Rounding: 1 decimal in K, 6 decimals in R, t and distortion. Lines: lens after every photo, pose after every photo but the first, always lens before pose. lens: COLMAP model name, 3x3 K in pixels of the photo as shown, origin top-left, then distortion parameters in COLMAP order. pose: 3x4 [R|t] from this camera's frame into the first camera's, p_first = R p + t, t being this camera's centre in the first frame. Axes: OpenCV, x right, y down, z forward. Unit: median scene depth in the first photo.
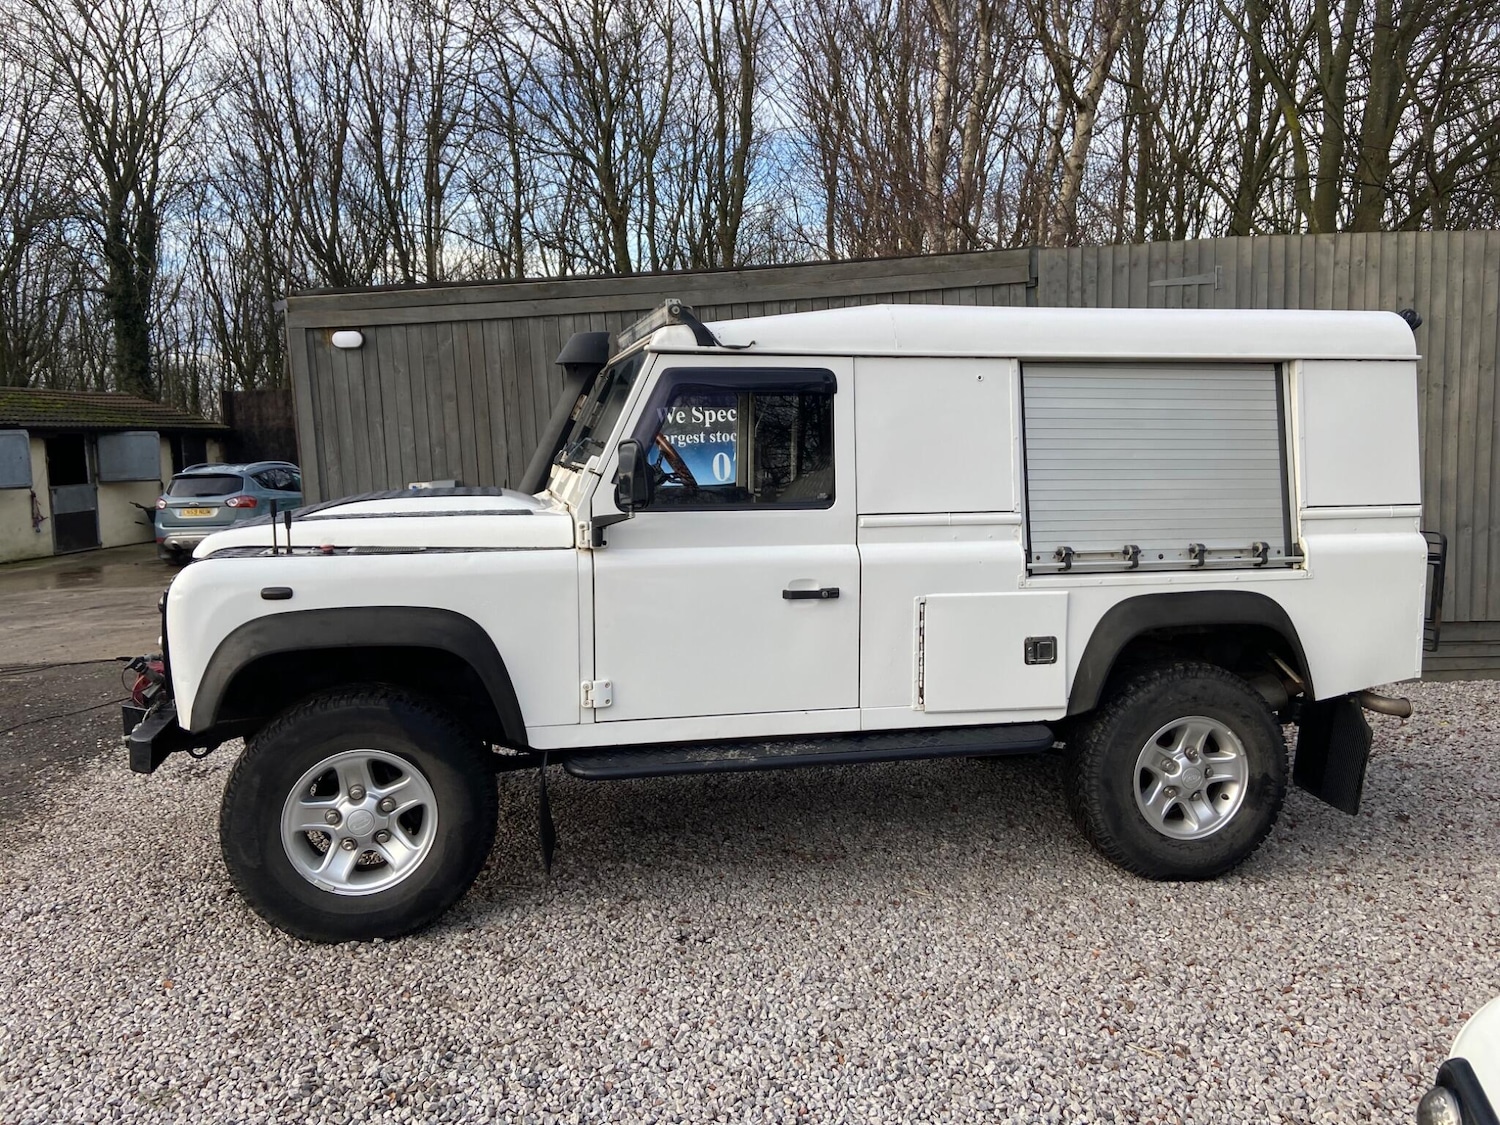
lens RADIAL K [[1131.9, 0, 743.4], [0, 1131.9, 539.3], [0, 0, 1]] dist [0.128424, -0.165906]
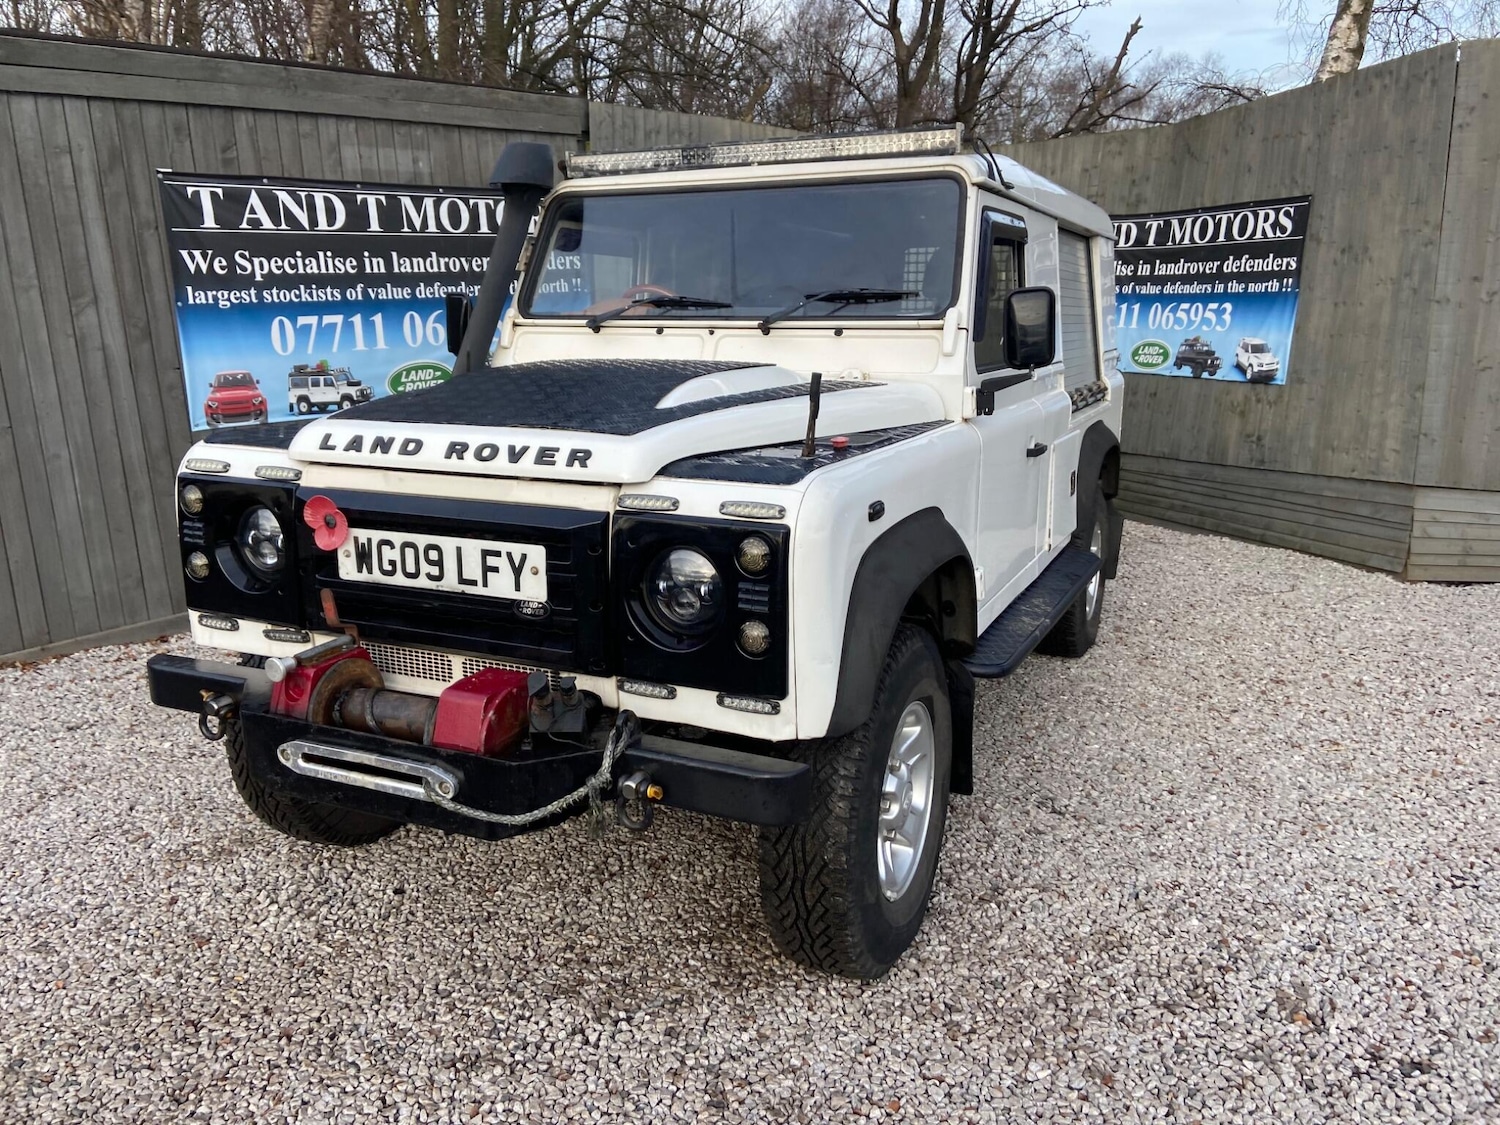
lens RADIAL K [[1123.6, 0, 742.9], [0, 1123.6, 532.6], [0, 0, 1]] dist [0.128521, -0.154747]
pose [[0.613021, -0.149653, 0.775764, -0.859341], [0.069992, 0.988323, 0.135349, -0.031870], [-0.786960, -0.028675, 0.616337, 0.570089]]
